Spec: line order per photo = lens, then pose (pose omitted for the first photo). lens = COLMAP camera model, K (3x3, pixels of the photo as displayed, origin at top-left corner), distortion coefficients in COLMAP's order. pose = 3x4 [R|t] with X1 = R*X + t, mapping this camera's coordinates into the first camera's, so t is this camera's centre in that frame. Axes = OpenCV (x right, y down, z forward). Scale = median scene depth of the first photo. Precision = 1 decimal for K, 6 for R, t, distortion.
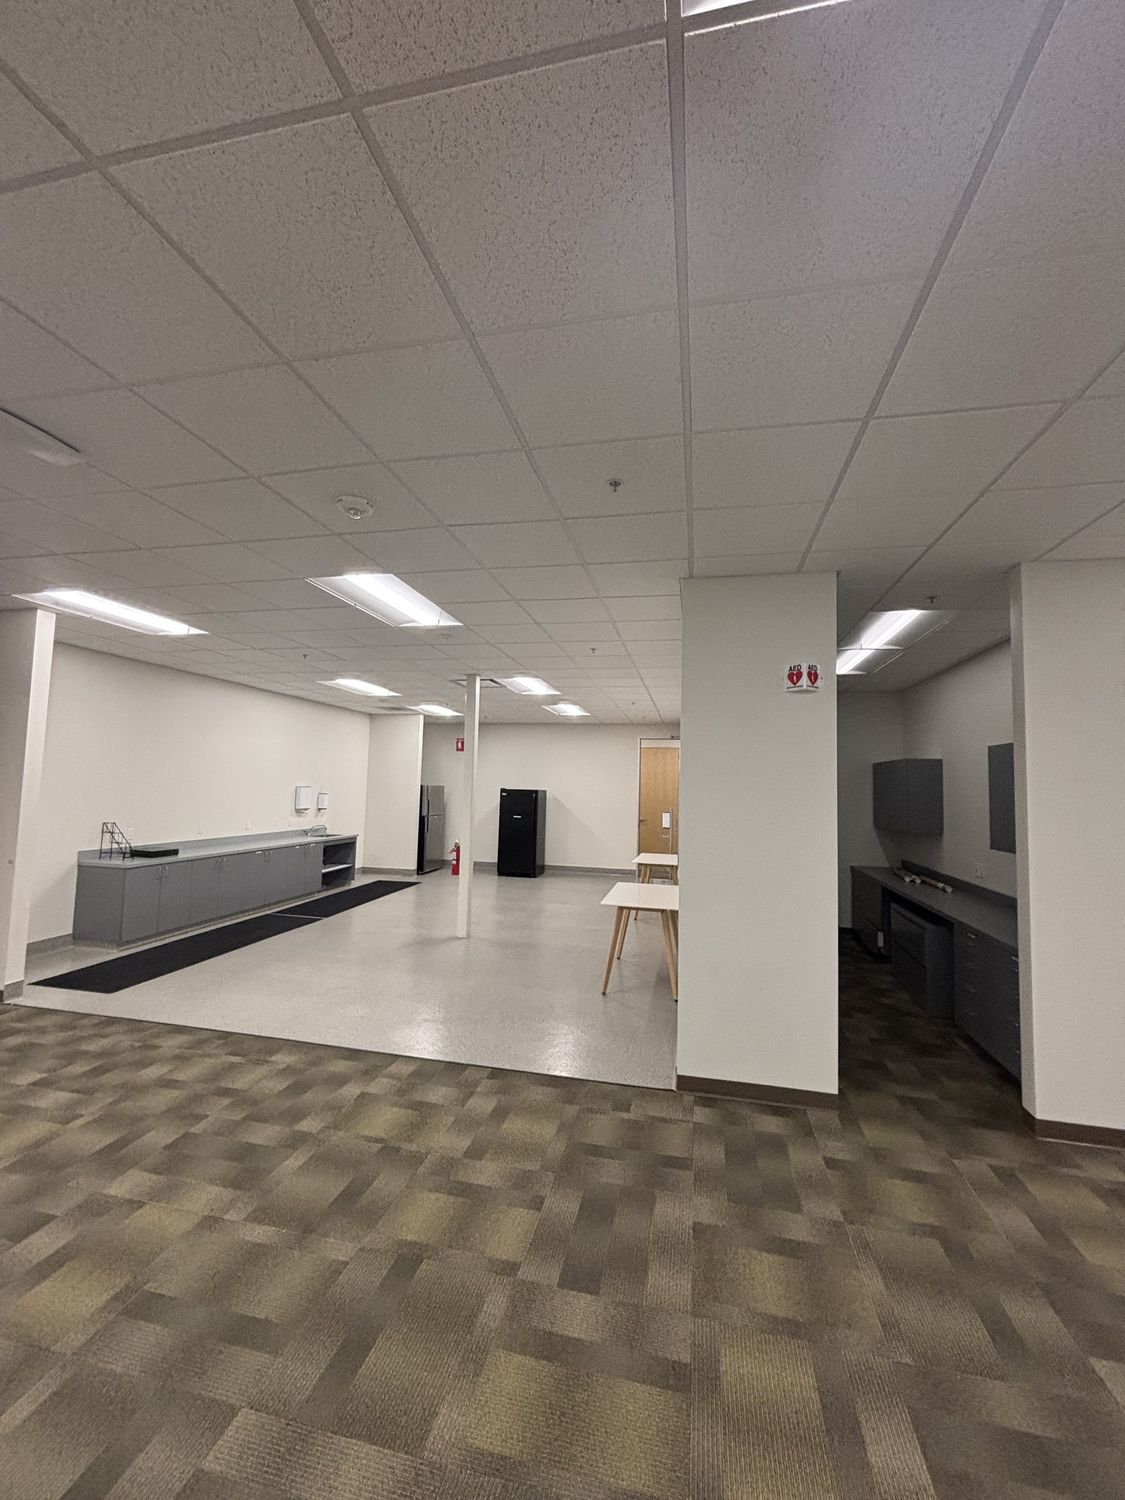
lens RADIAL K [[606.0, 0, 563.4], [0, 606.0, 746.0], [0, 0, 1]] dist [0.004298, 0.000595]
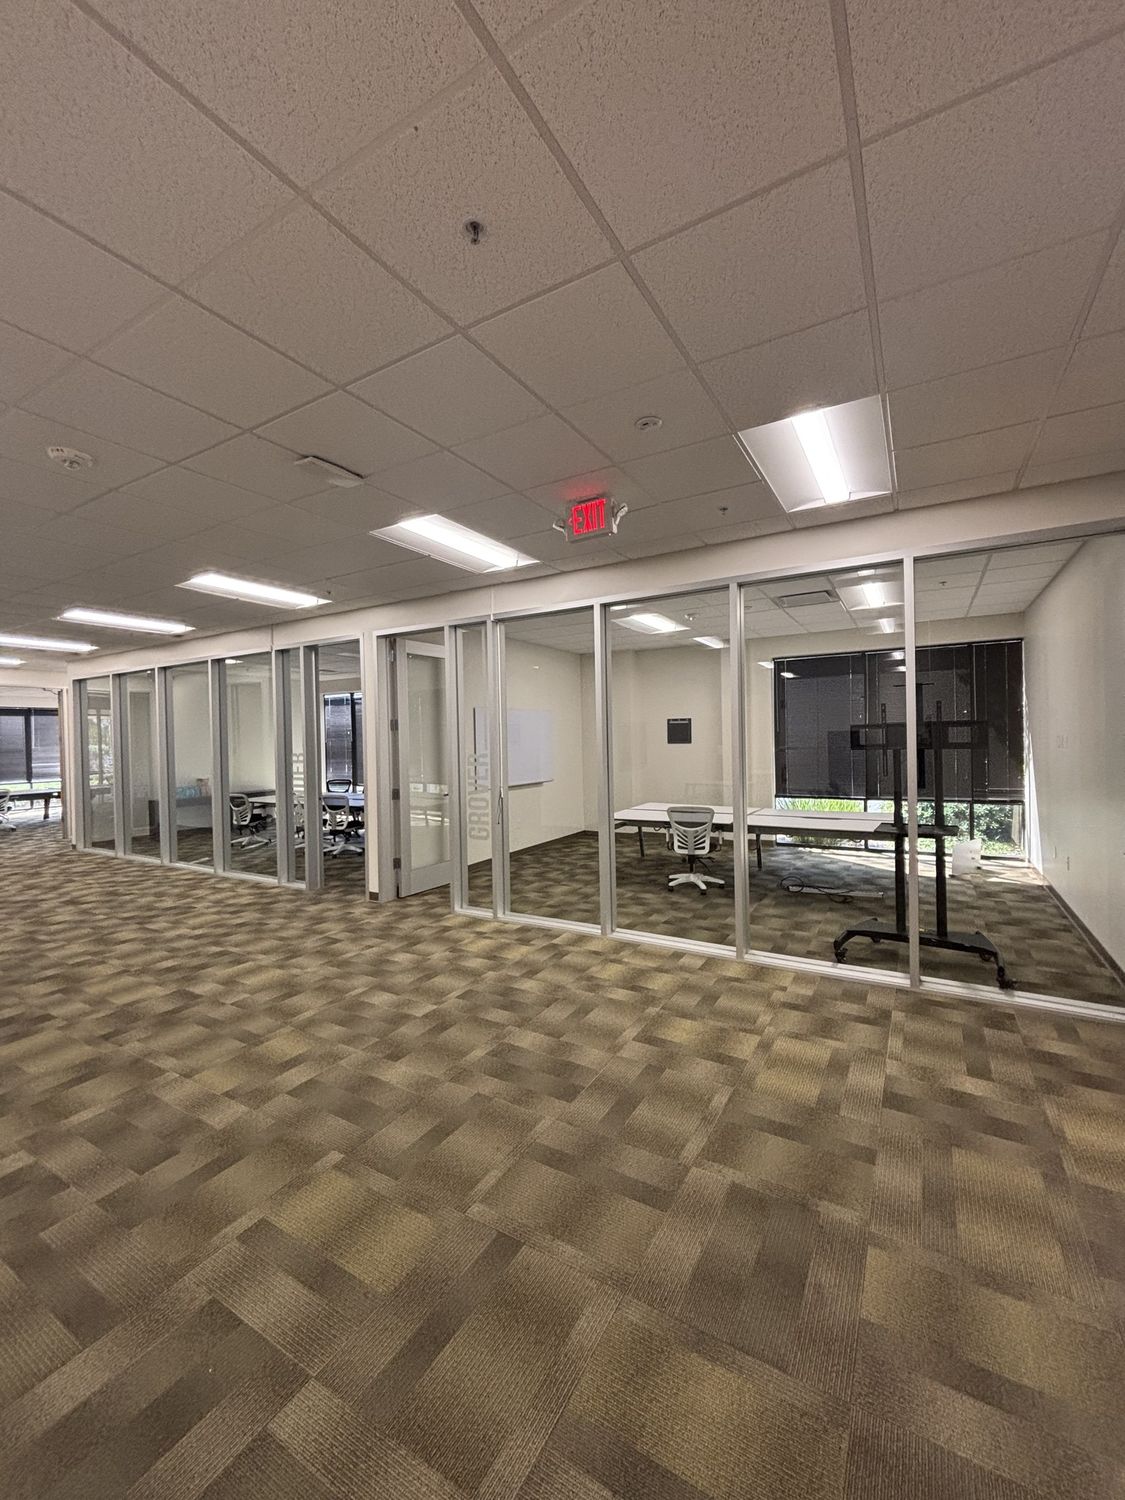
lens RADIAL K [[606.0, 0, 563.8], [0, 606.0, 746.7], [0, 0, 1]] dist [0.004298, 0.000595]
pose [[-0.950452, -0.013441, 0.310580, -1.734522], [-0.028584, 0.998611, -0.044258, 0.133071], [-0.309554, -0.050942, -0.949516, 2.025583]]
